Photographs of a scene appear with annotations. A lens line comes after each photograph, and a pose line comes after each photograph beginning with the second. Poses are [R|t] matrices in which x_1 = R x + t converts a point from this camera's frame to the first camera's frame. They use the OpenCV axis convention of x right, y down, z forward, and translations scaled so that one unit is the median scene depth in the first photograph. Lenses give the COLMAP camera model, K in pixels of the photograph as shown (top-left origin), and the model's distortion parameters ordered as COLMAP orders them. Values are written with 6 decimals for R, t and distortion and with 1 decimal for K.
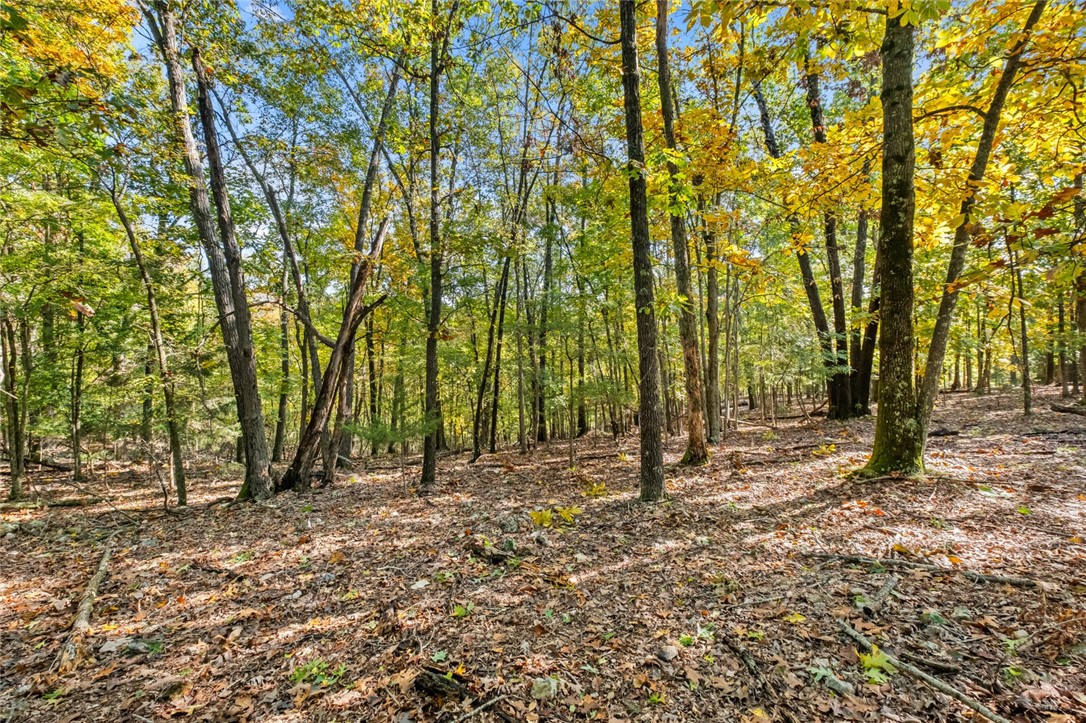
lens RADIAL K [[461.7, 0, 543.0], [0, 461.7, 361.5], [0, 0, 1]] dist [-0.001117, -0.000220]
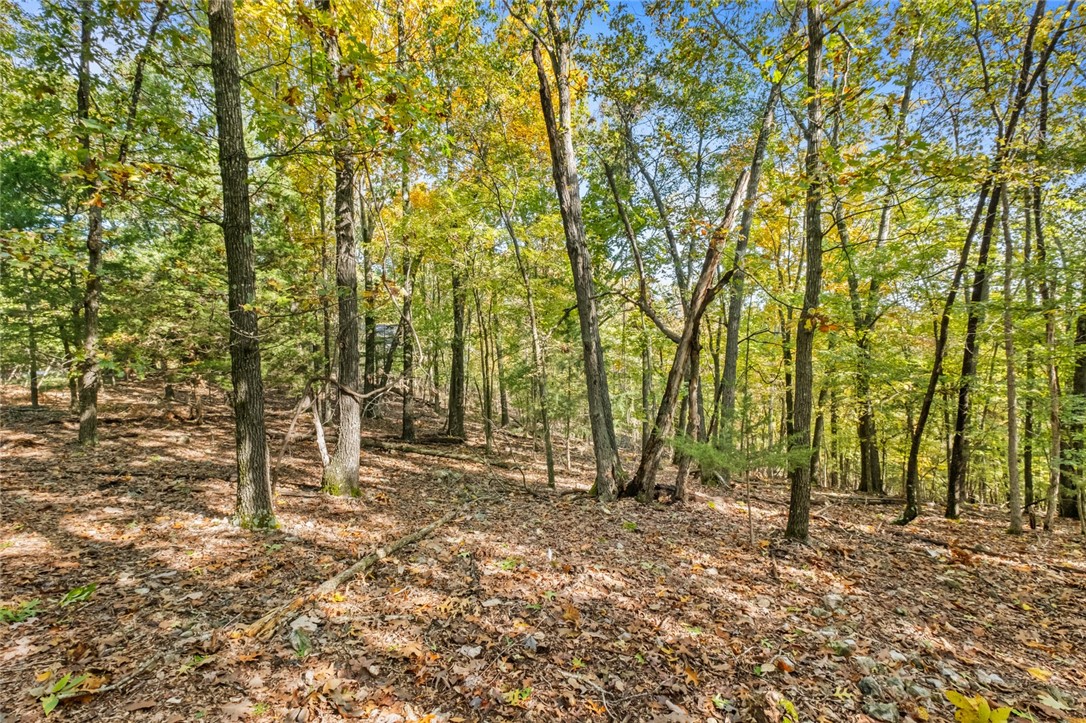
lens RADIAL K [[461.7, 0, 543.0], [0, 461.7, 361.5], [0, 0, 1]] dist [-0.001117, -0.000220]
pose [[0.639621, 0.031437, -0.768047, 0.038617], [-0.053178, 0.998579, -0.003413, 0.018705], [0.766849, 0.043026, 0.640384, 0.268559]]
